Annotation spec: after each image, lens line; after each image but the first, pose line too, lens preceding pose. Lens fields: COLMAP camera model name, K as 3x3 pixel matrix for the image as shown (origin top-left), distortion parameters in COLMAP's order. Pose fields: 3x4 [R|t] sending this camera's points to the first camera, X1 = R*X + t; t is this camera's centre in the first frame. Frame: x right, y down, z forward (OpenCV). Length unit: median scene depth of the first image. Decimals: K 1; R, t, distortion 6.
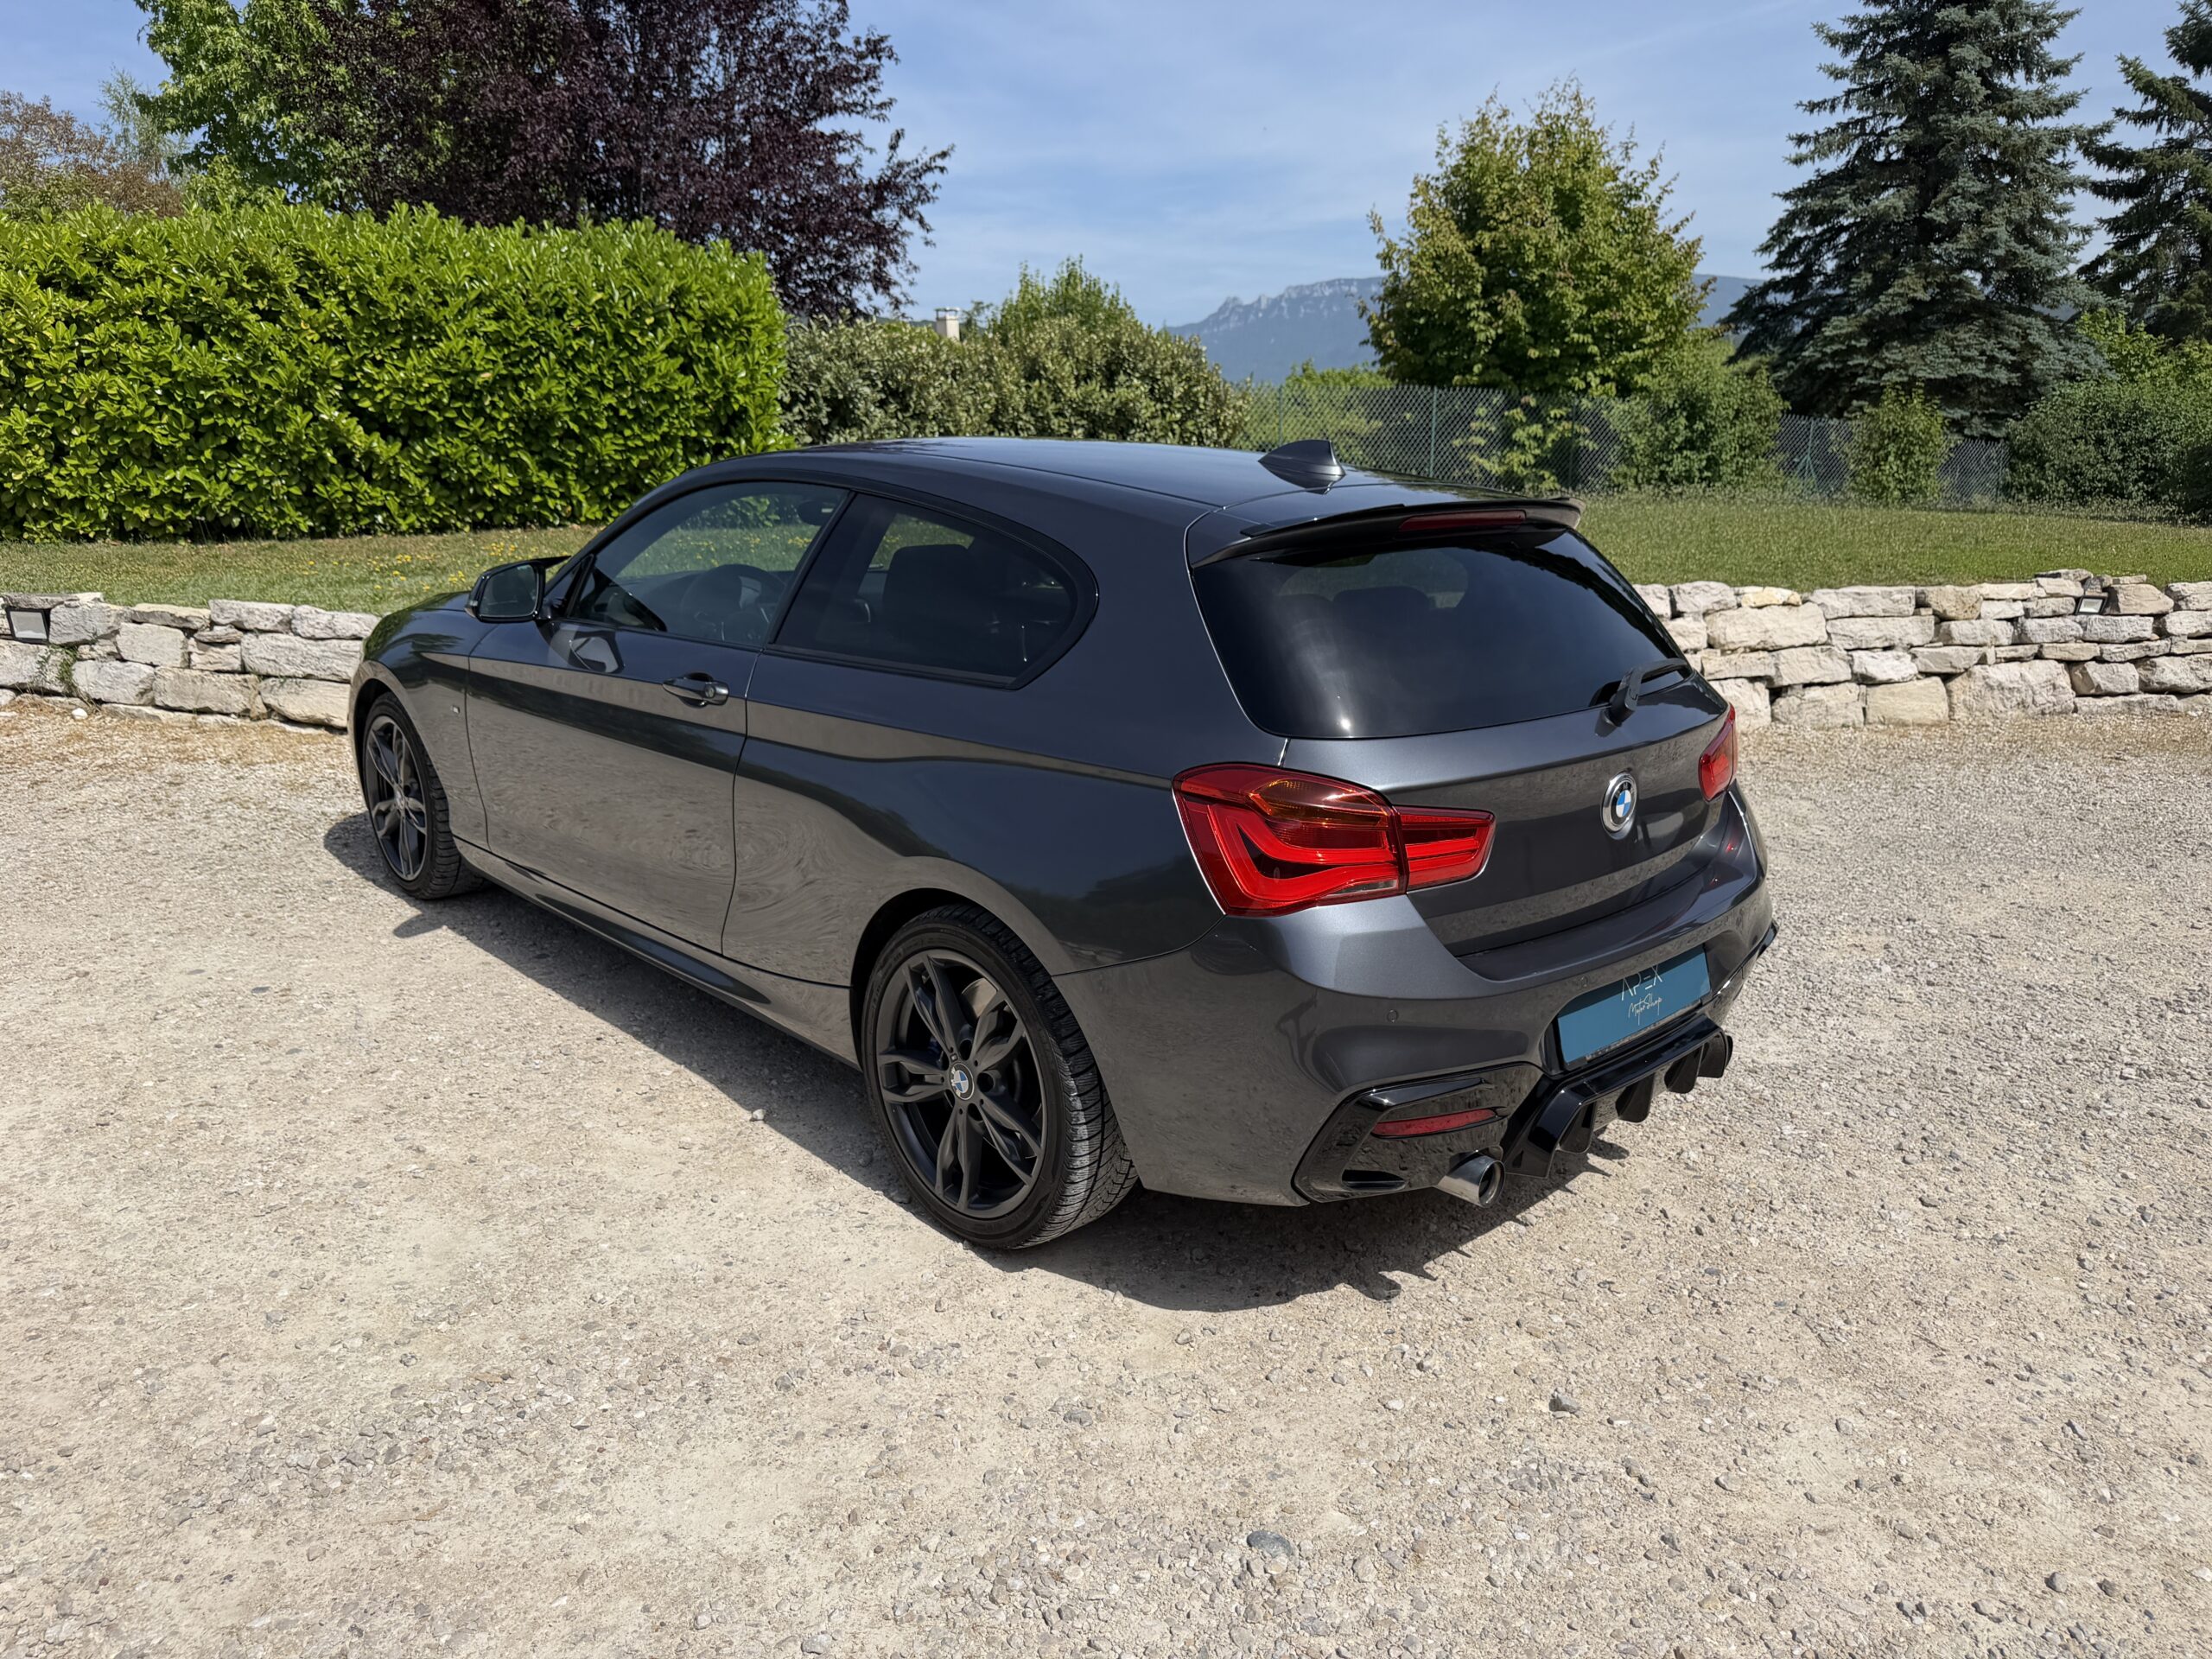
lens RADIAL K [[1570.7, 0, 1121.7], [0, 1570.7, 839.4], [0, 0, 1]] dist [0.011286, -0.020936]
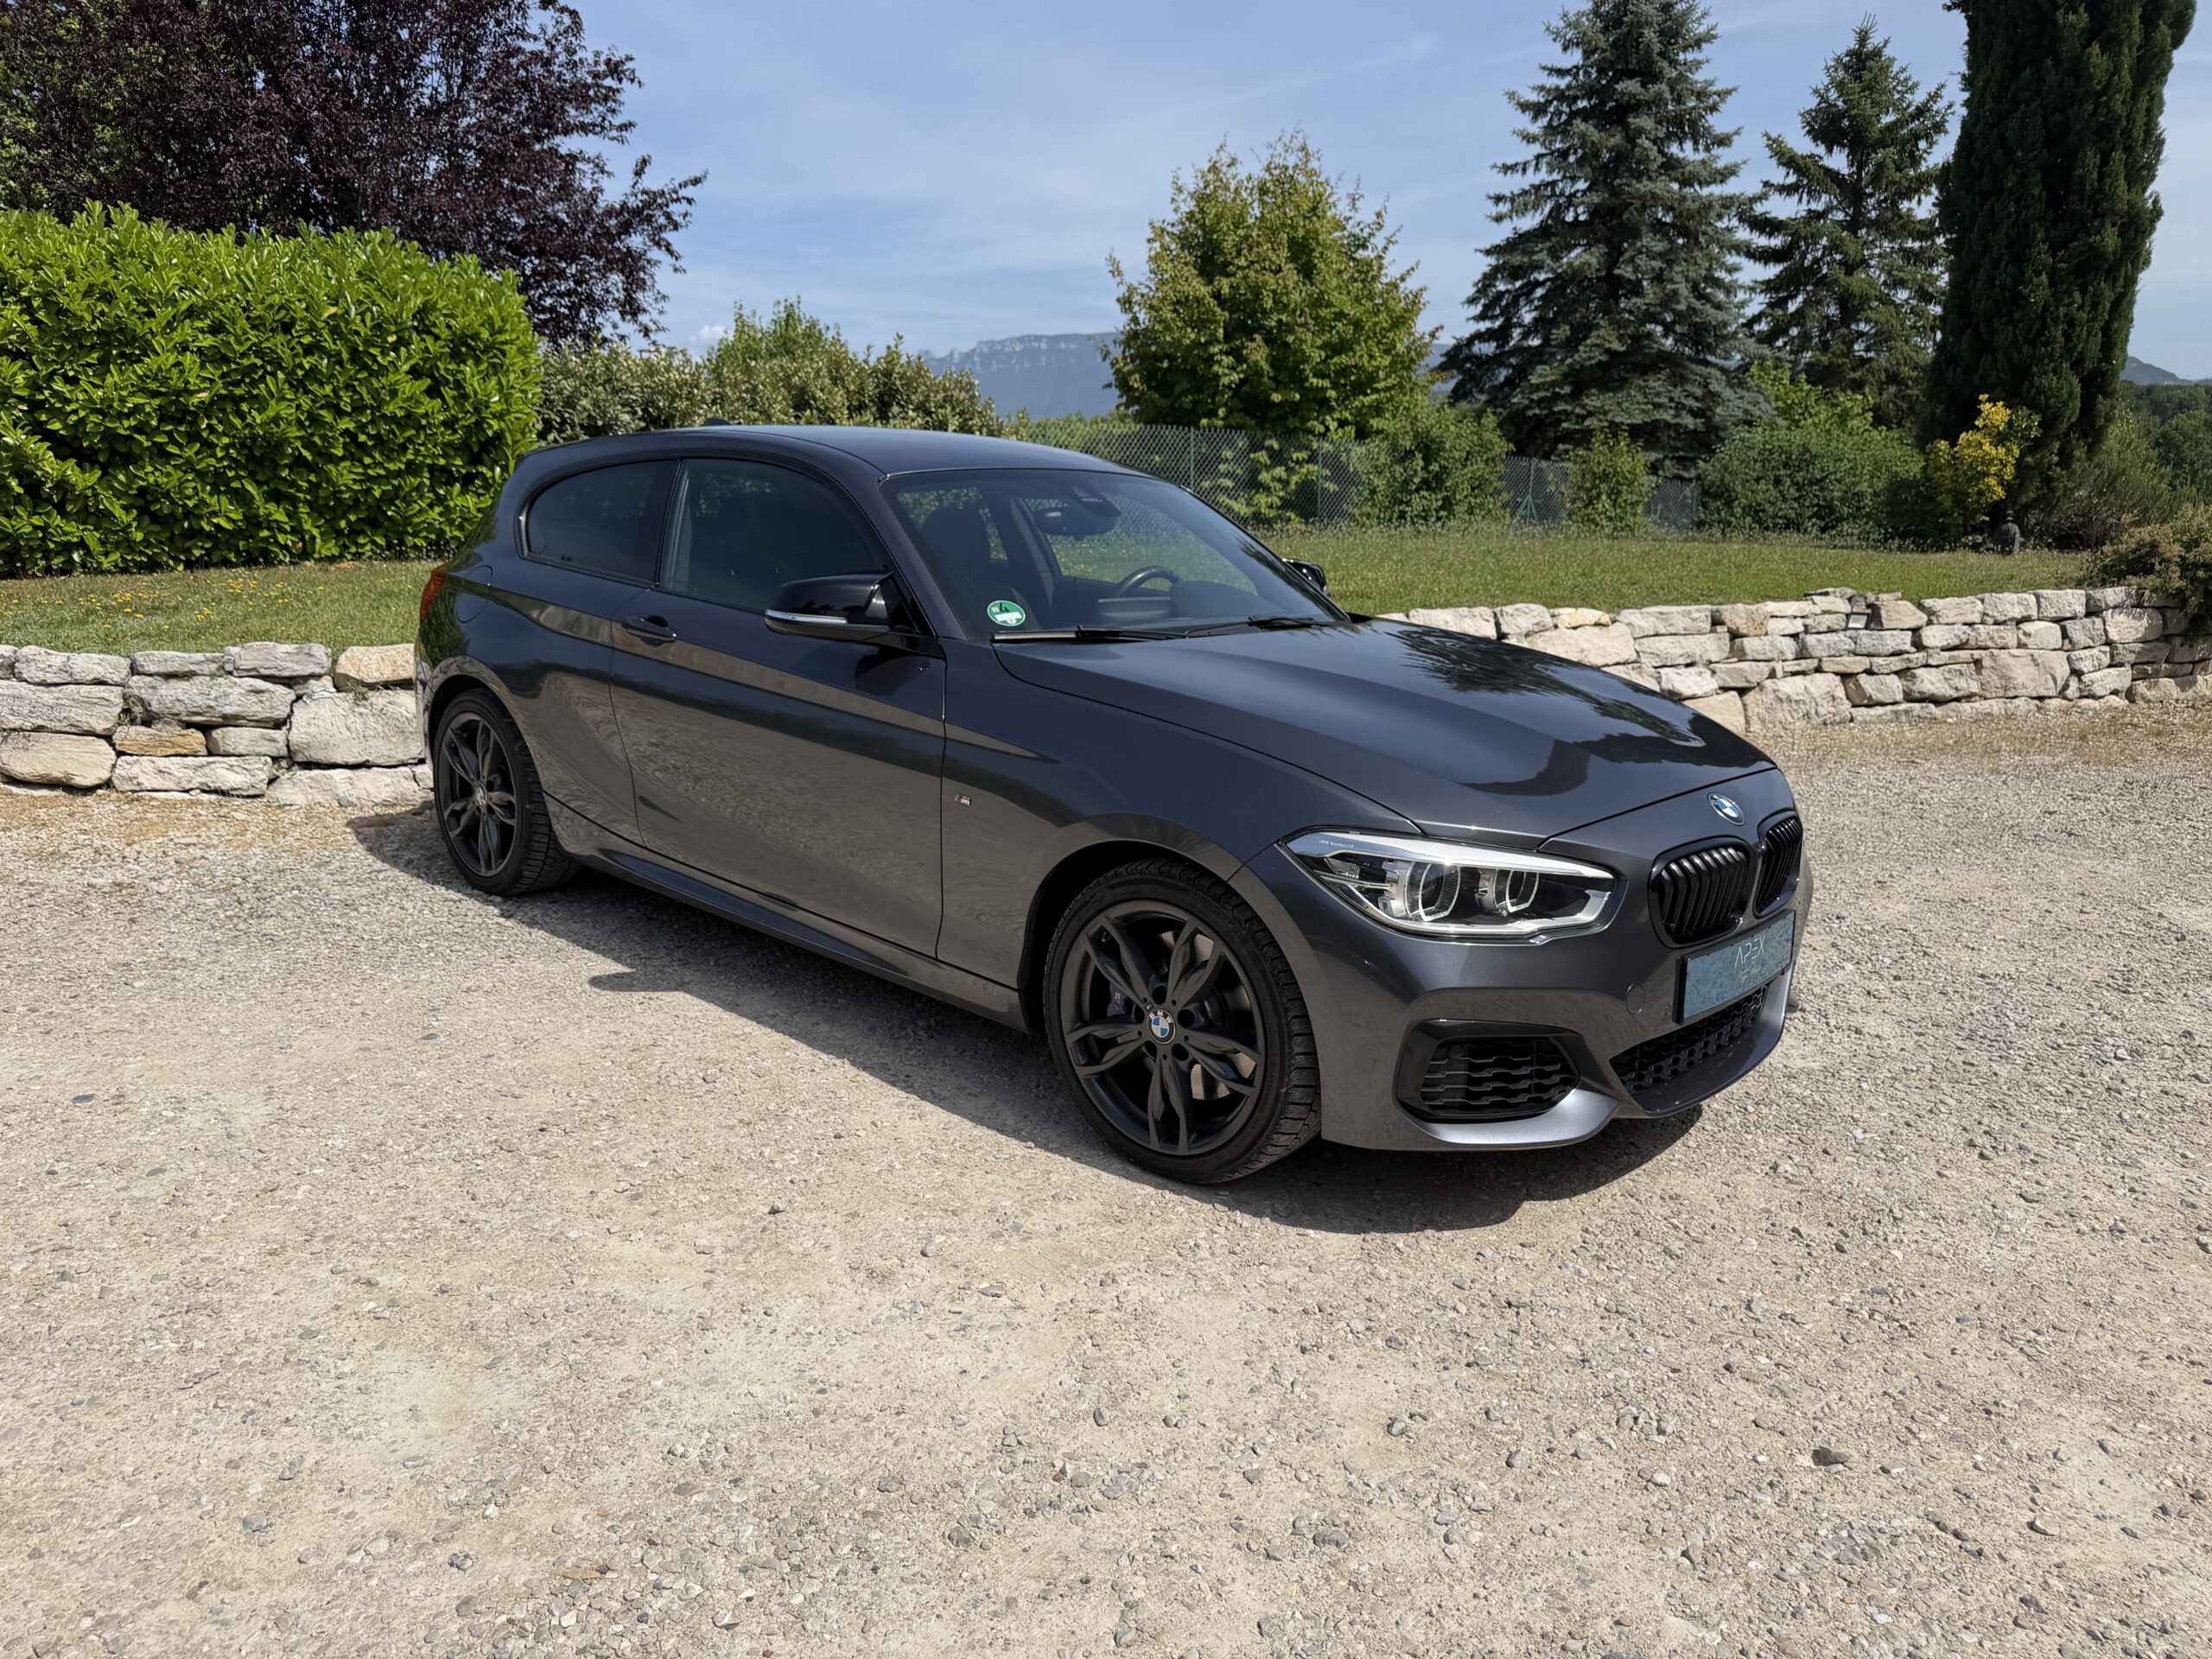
lens RADIAL K [[1570.7, 0, 1111.5], [0, 1570.7, 834.7], [0, 0, 1]] dist [0.011286, -0.020936]
pose [[0.983637, -0.039190, 0.175848, -0.071817], [0.044960, 0.998569, -0.028949, 0.003215], [-0.174462, 0.036382, 0.983992, 0.047464]]
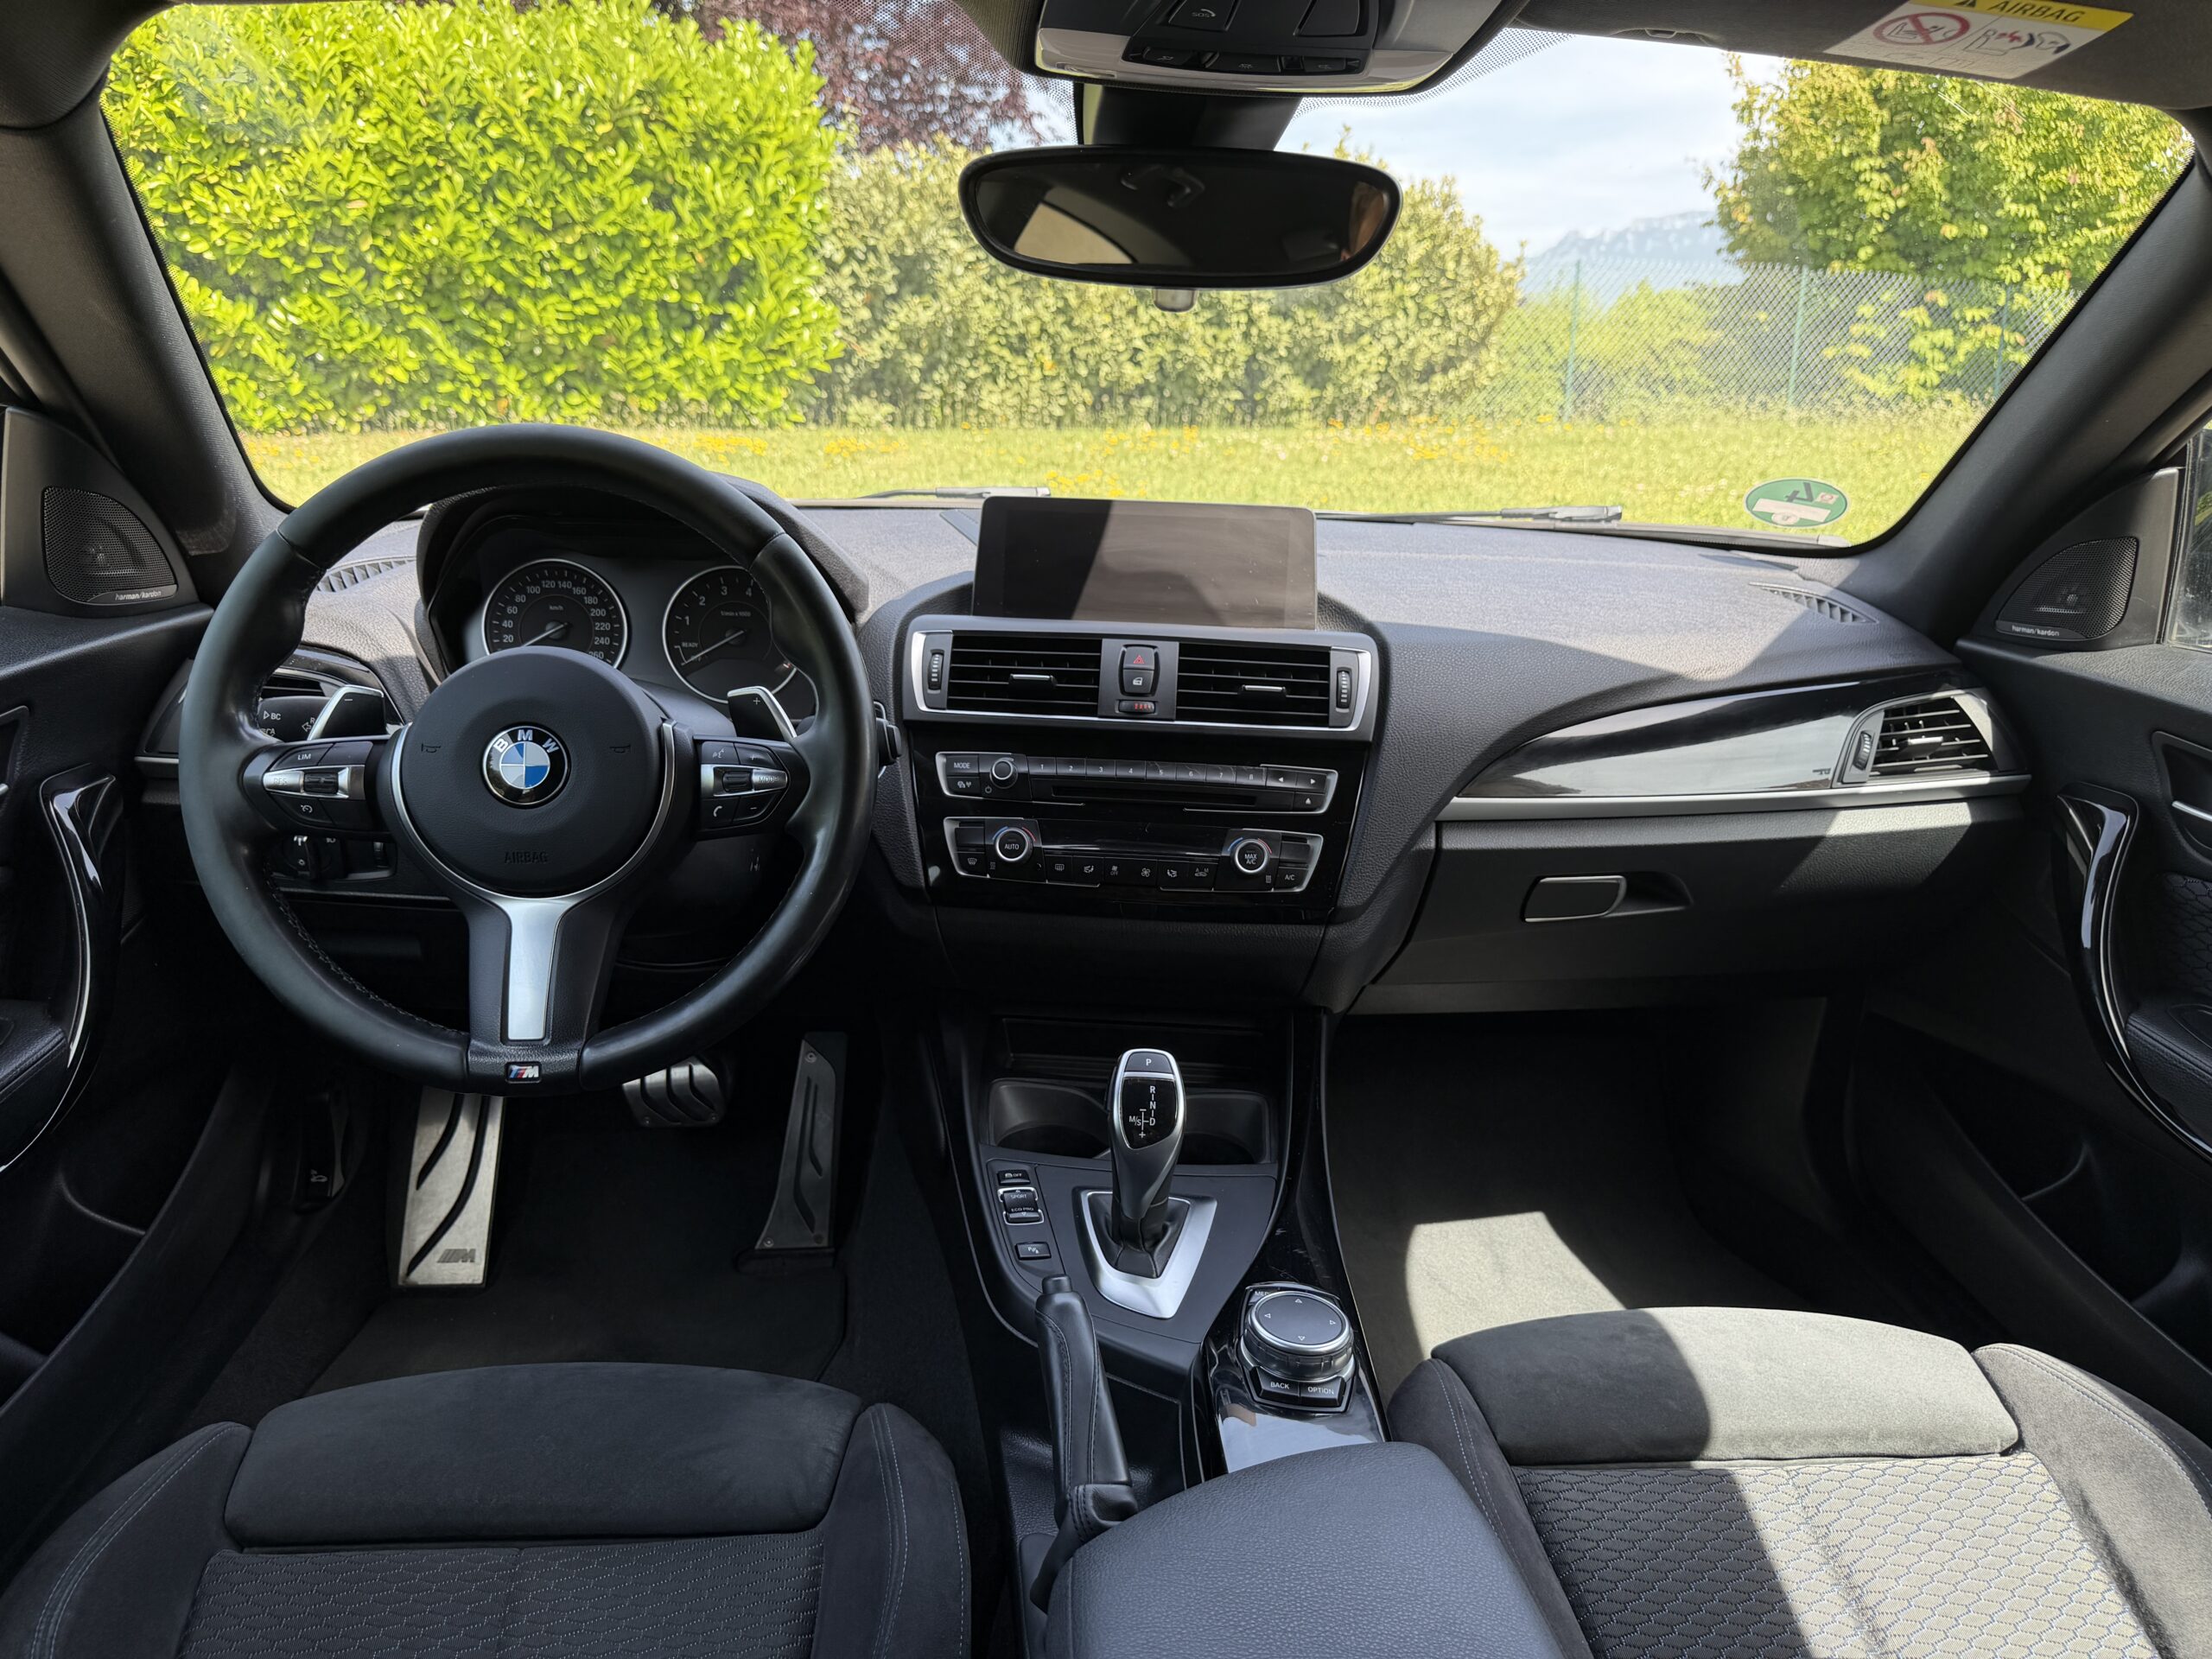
lens RADIAL K [[1570.7, 0, 1119.5], [0, 1570.7, 845.3], [0, 0, 1]] dist [0.011286, -0.020936]
pose [[0.979821, 0.061169, -0.190287, 0.085016], [-0.054720, 0.997741, 0.038966, -0.065544], [0.192240, -0.027768, 0.980955, 0.423280]]
